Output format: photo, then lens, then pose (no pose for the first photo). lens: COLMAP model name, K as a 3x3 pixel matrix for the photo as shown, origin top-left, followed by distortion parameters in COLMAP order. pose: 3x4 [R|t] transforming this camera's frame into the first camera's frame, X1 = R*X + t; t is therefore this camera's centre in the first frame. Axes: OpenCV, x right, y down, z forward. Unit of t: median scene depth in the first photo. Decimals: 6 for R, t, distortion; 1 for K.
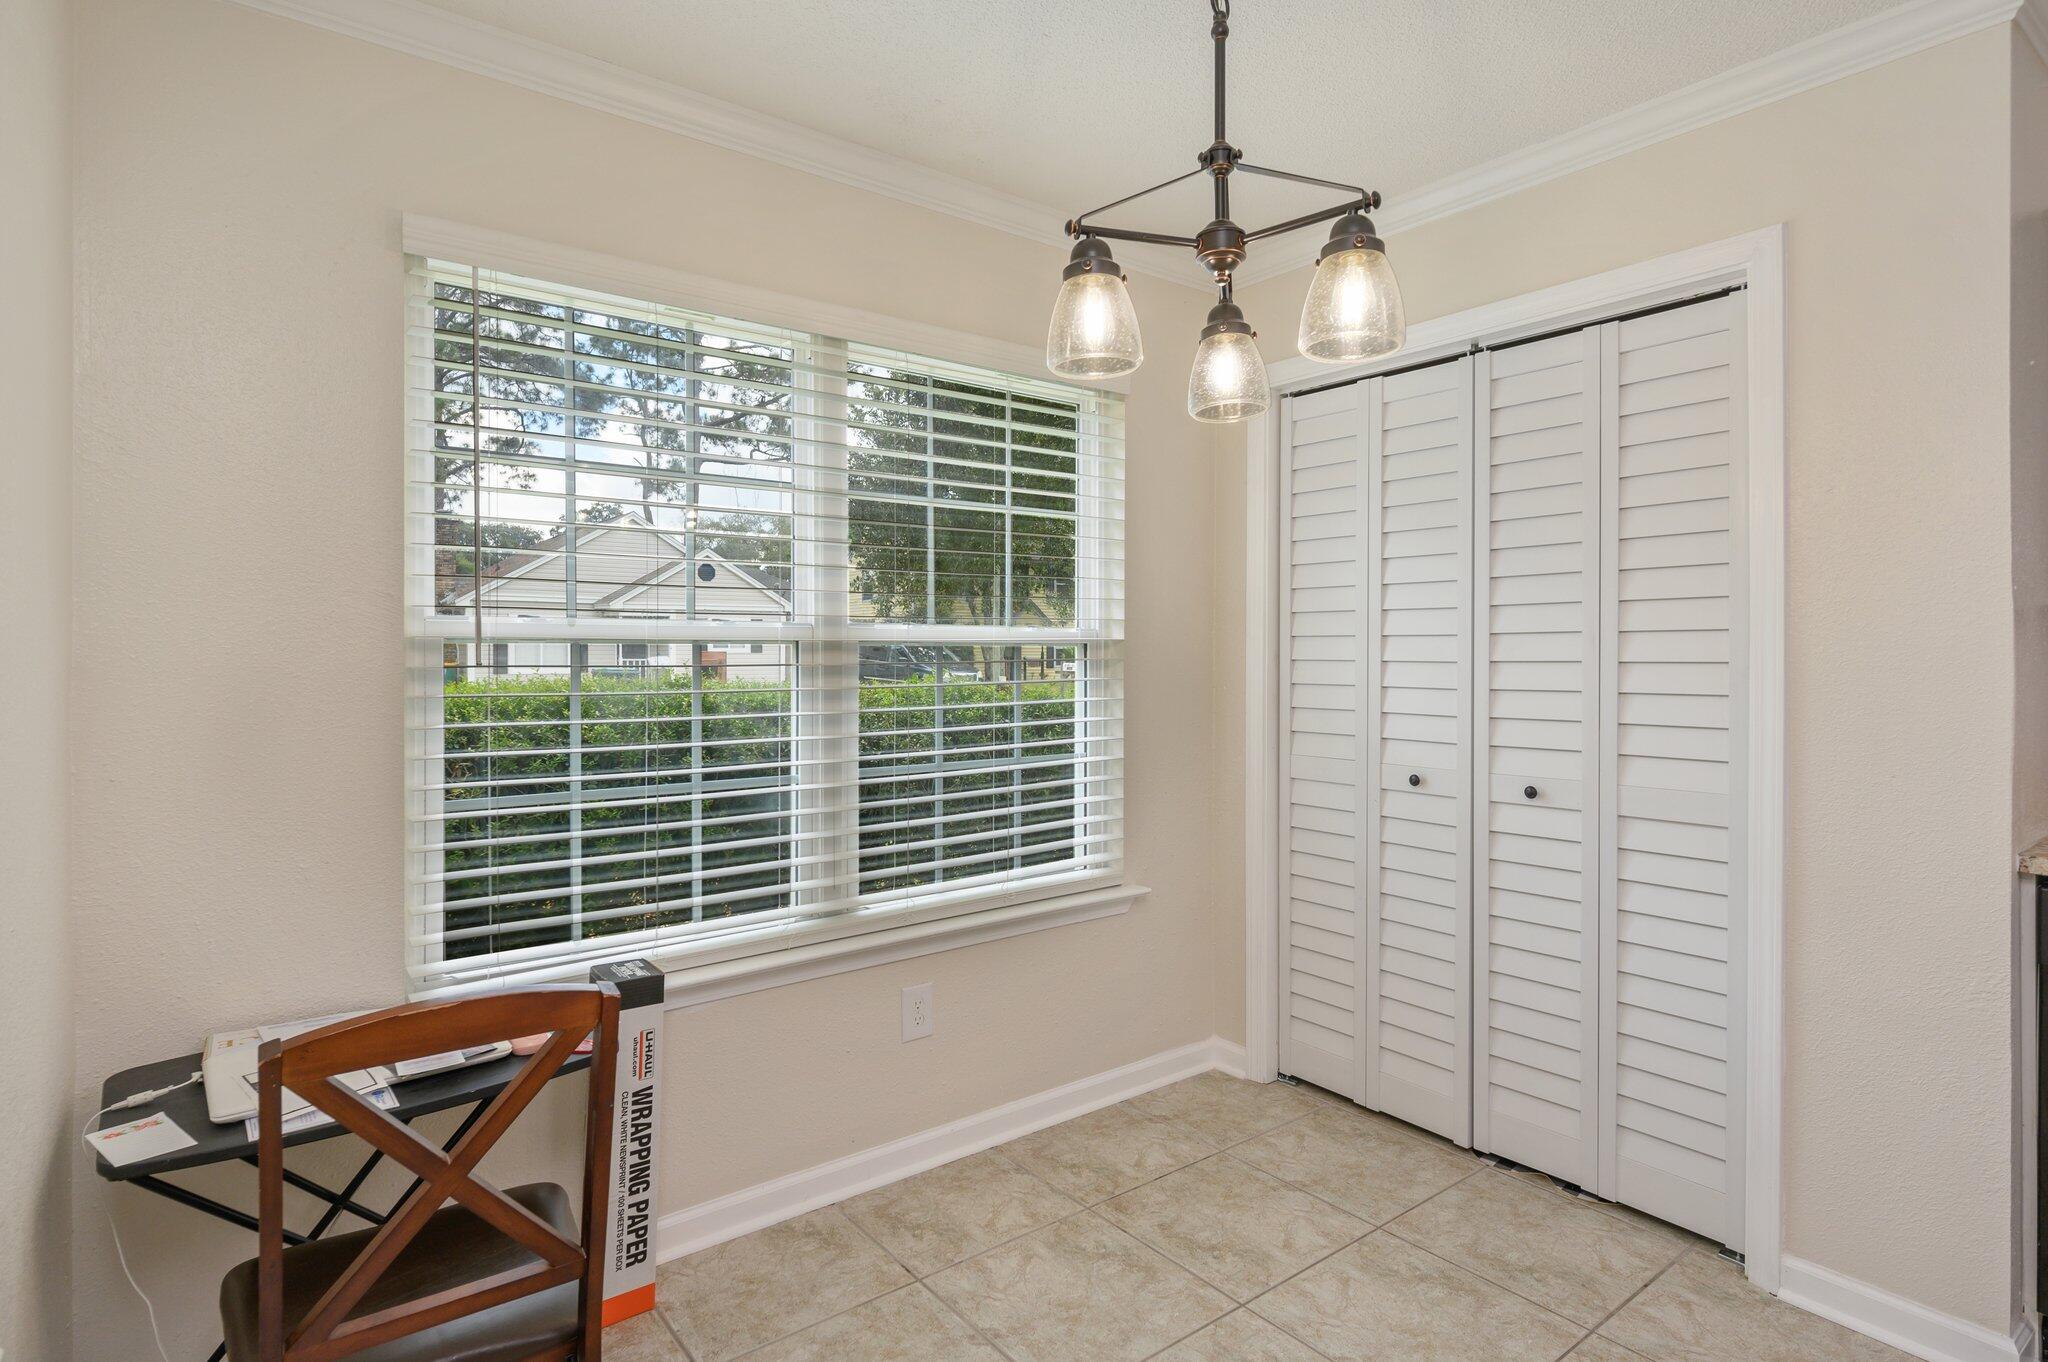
lens RADIAL K [[1075.0, 0, 1021.9], [0, 1075.0, 670.9], [0, 0, 1]] dist [-0.004338, 0.000539]
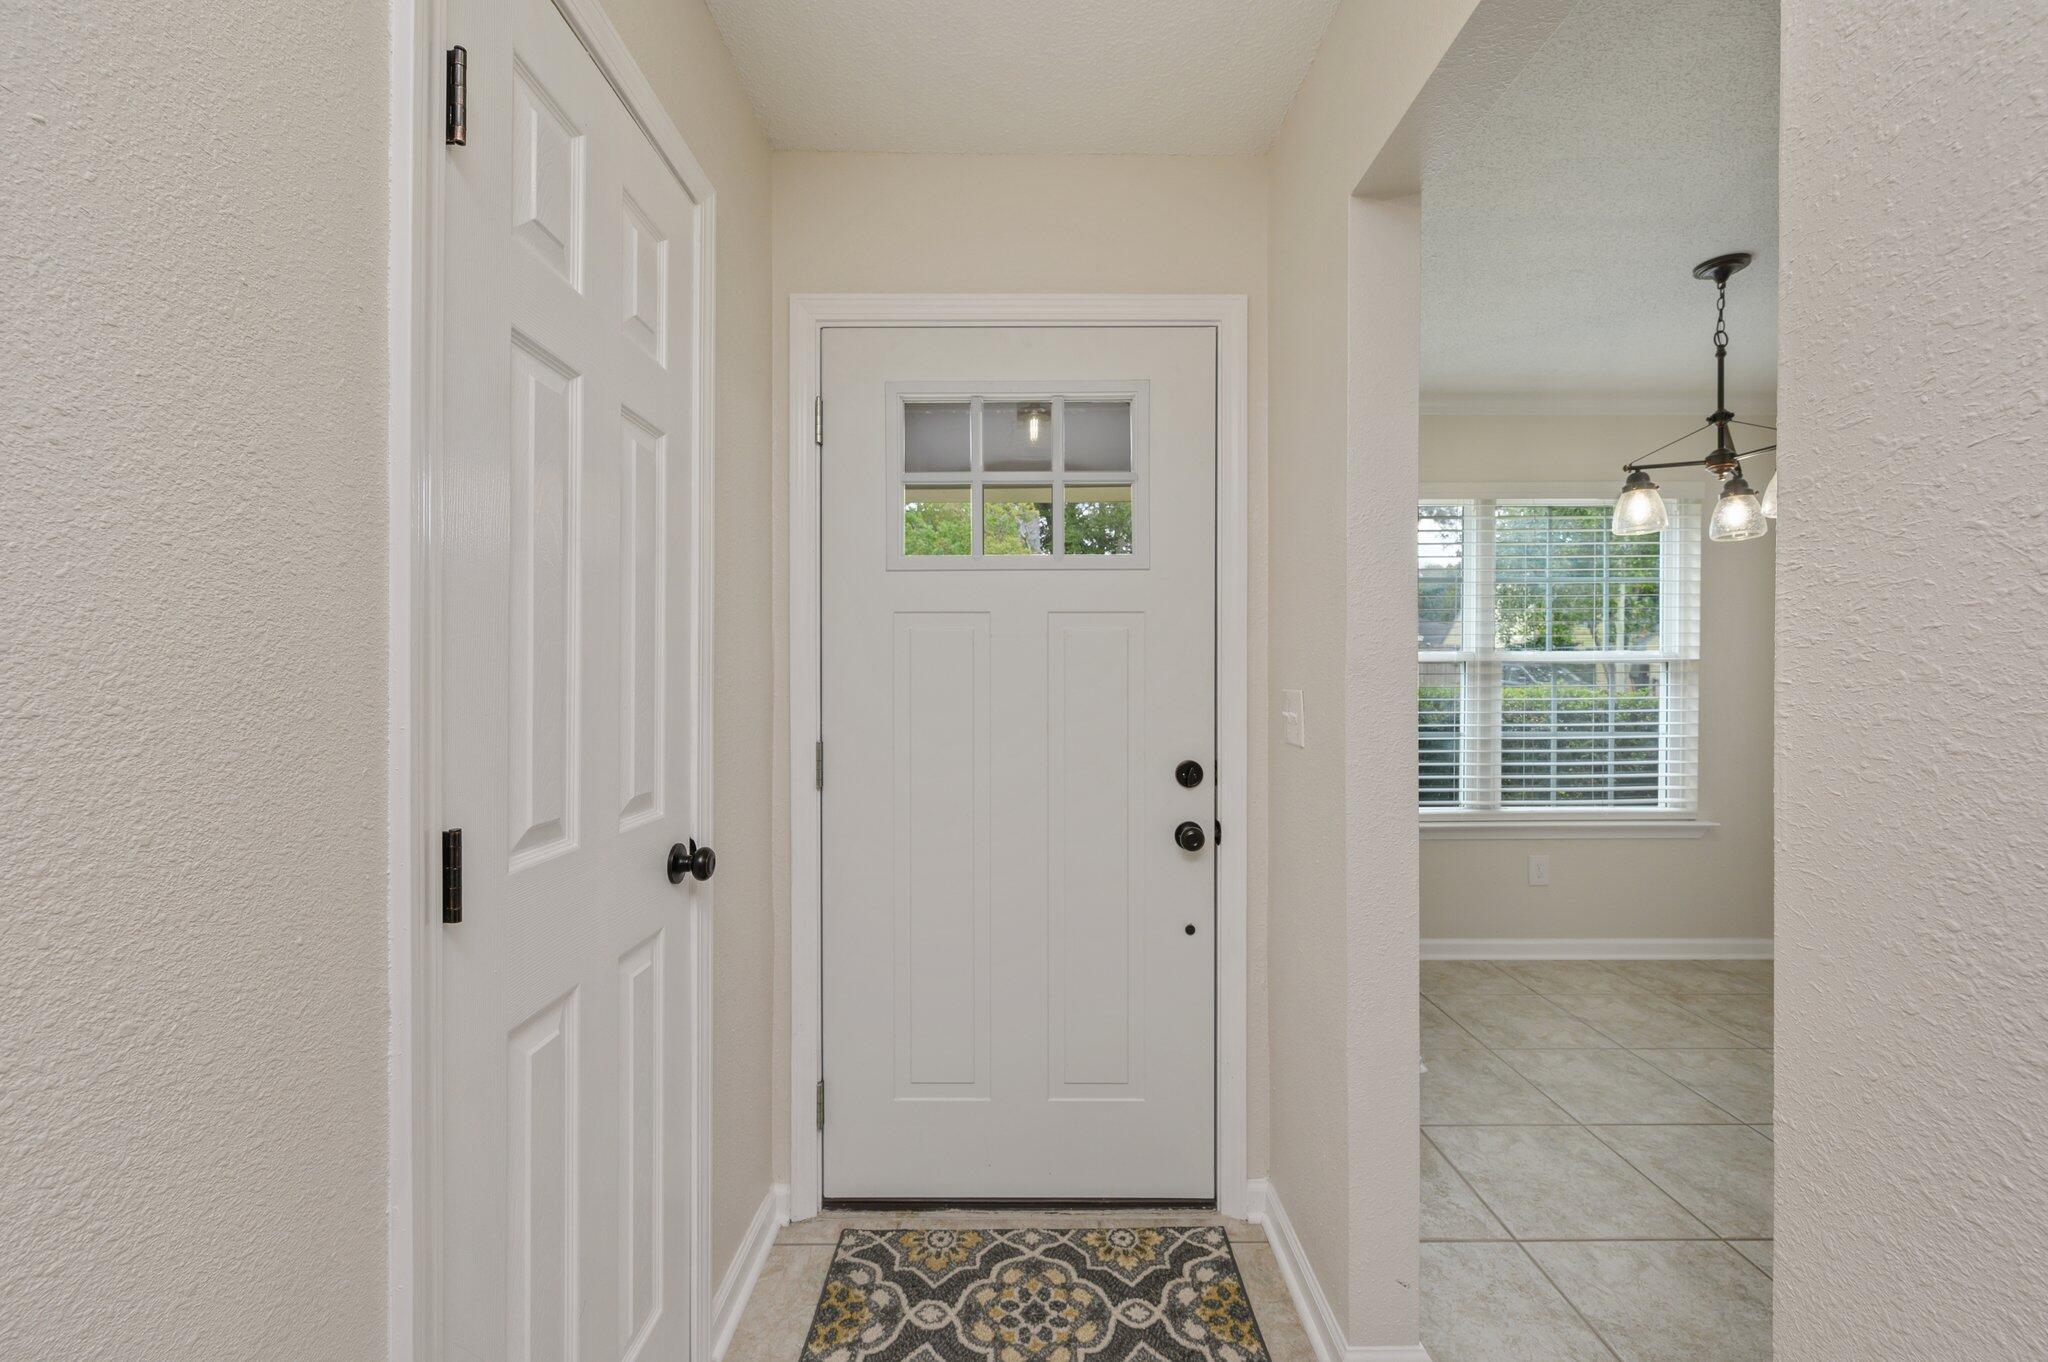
lens RADIAL K [[813.6, 0, 1014.6], [0, 813.6, 672.8], [0, 0, 1]] dist [-0.005193, -0.000375]
pose [[0.785325, 0.002811, -0.619077, 0.052677], [-0.012319, 0.999863, -0.011088, 0.018322], [0.618961, 0.016334, 0.785252, -0.601680]]
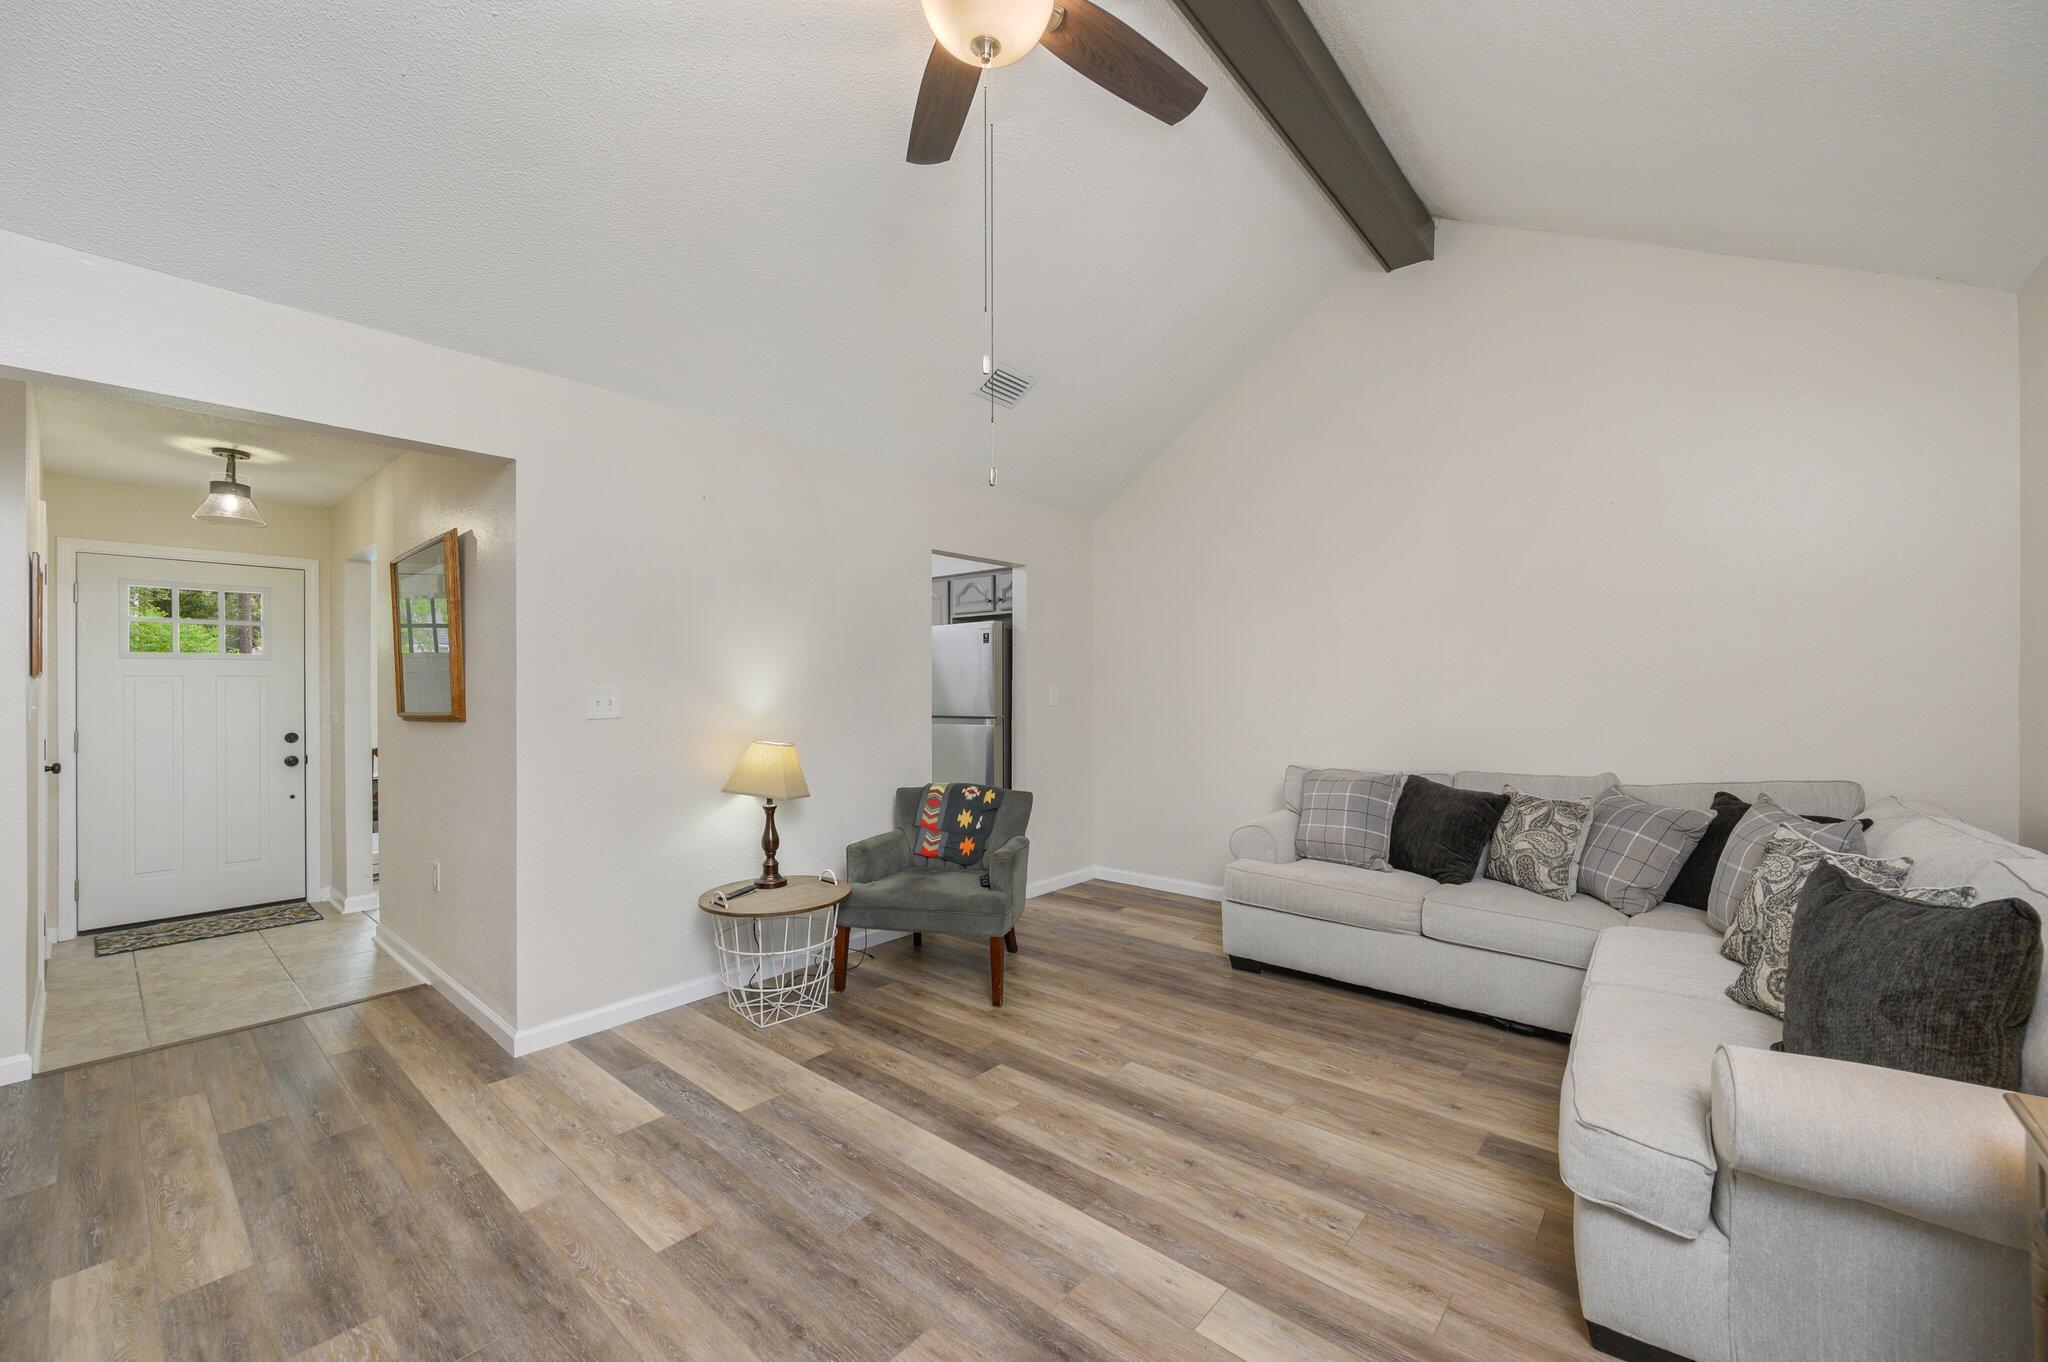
lens RADIAL K [[813.6, 0, 1030.2], [0, 813.6, 685.9], [0, 0, 1]] dist [-0.005193, -0.000375]
pose [[0.979682, 0.001304, 0.200552, 2.032373], [0.001978, 0.999867, -0.016165, 0.006760], [-0.200546, 0.016233, 0.979550, -3.685383]]
